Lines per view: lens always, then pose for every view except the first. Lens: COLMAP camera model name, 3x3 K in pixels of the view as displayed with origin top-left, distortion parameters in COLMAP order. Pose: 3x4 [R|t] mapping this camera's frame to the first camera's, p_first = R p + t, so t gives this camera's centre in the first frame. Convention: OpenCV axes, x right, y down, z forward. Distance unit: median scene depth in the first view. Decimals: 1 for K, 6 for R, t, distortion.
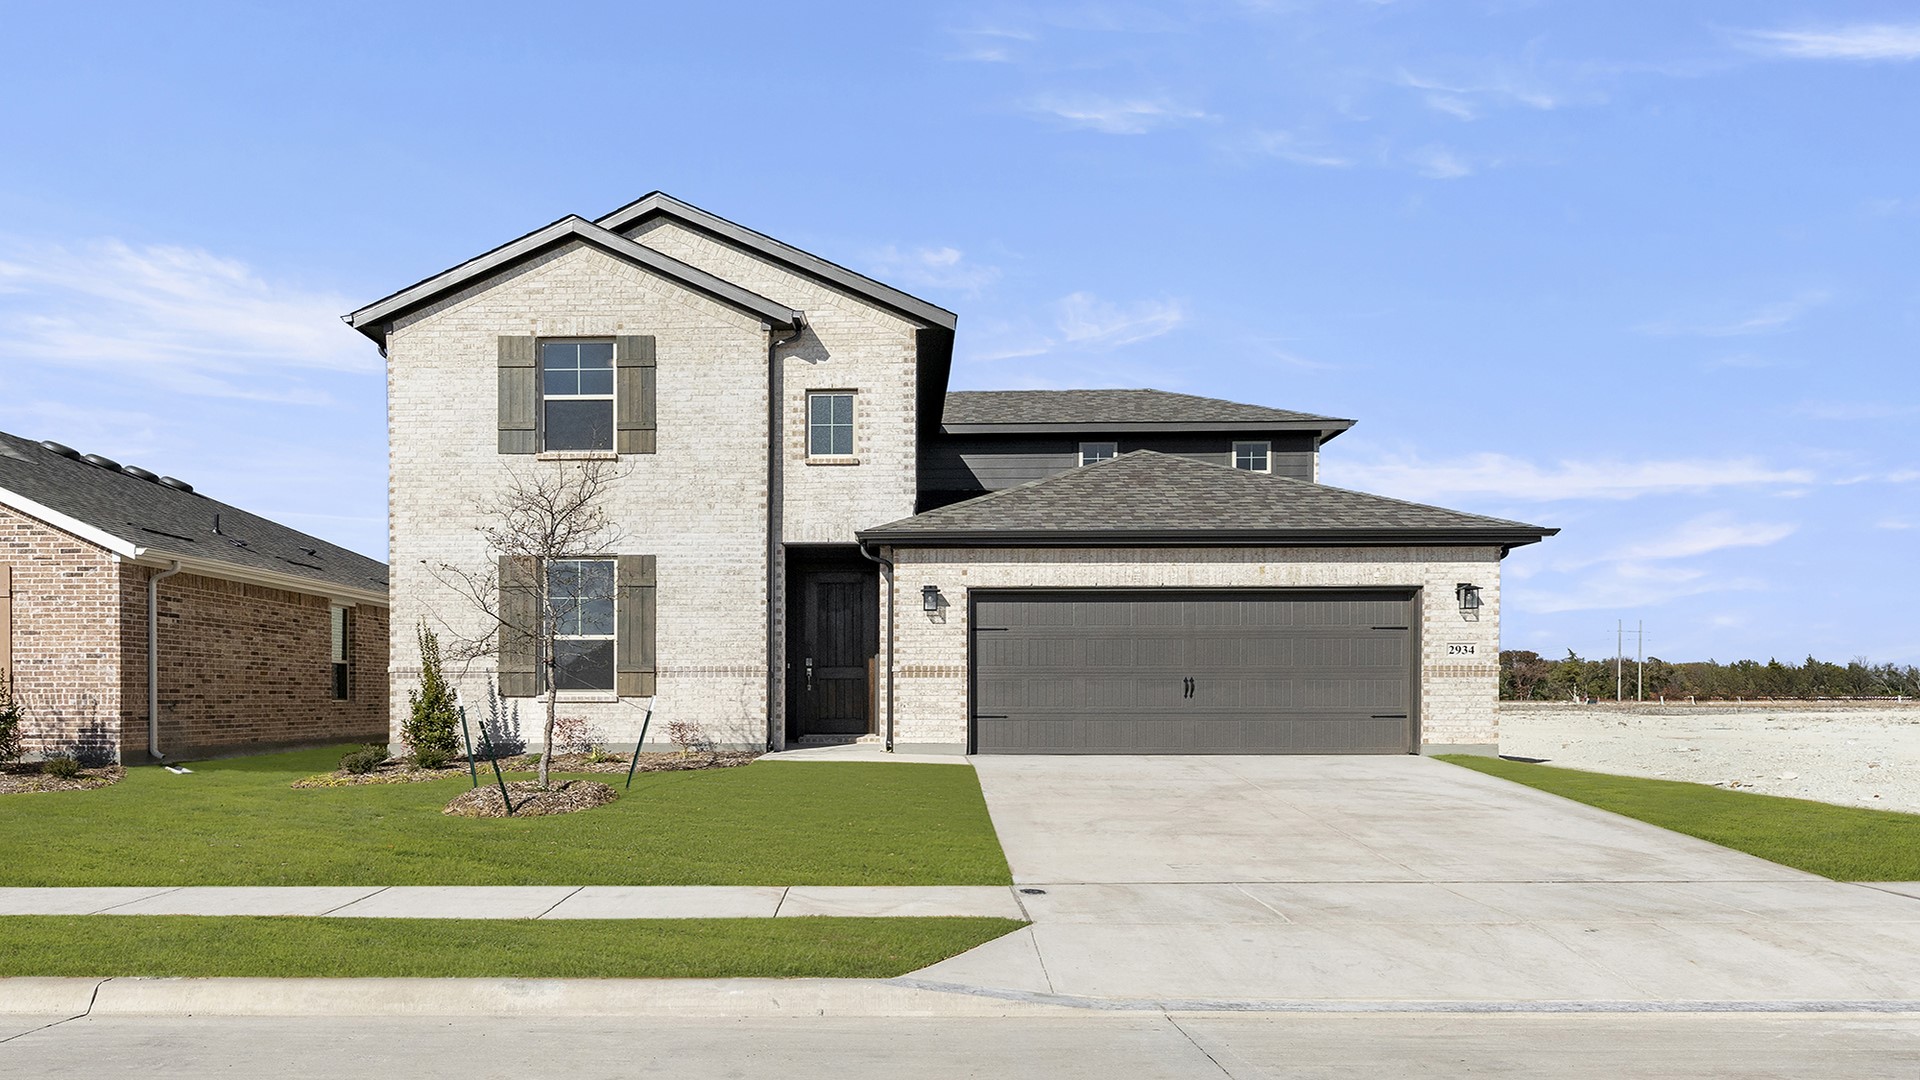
lens RADIAL K [[904.8, 0, 962.8], [0, 904.8, 519.5], [0, 0, 1]] dist [-0.001971, -0.000141]
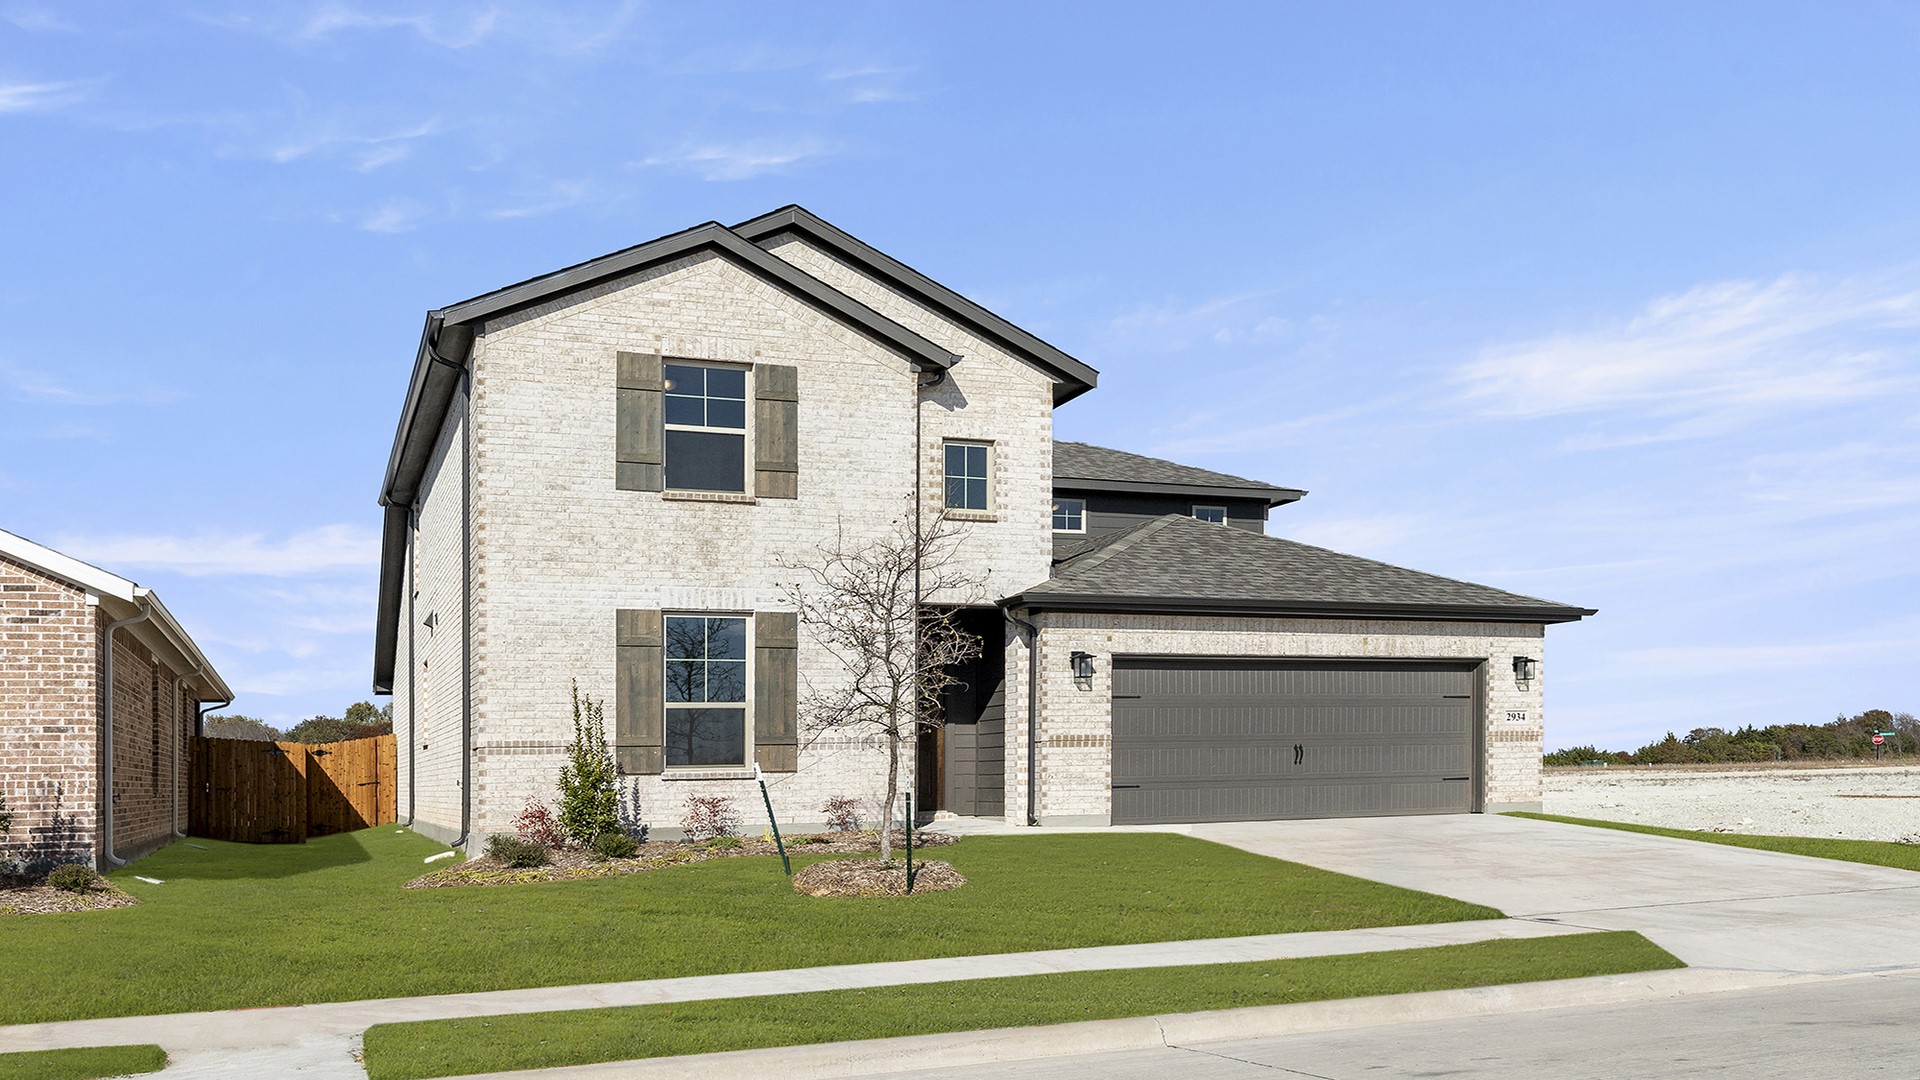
lens RADIAL K [[1058.9, 0, 960.5], [0, 1058.9, 560.9], [0, 0, 1]] dist [-0.000503, -0.000610]
pose [[0.958859, 0.038715, 0.281231, -0.473982], [-0.036548, 0.999248, -0.012947, -0.004363], [-0.281521, 0.002136, 0.959553, -0.048550]]
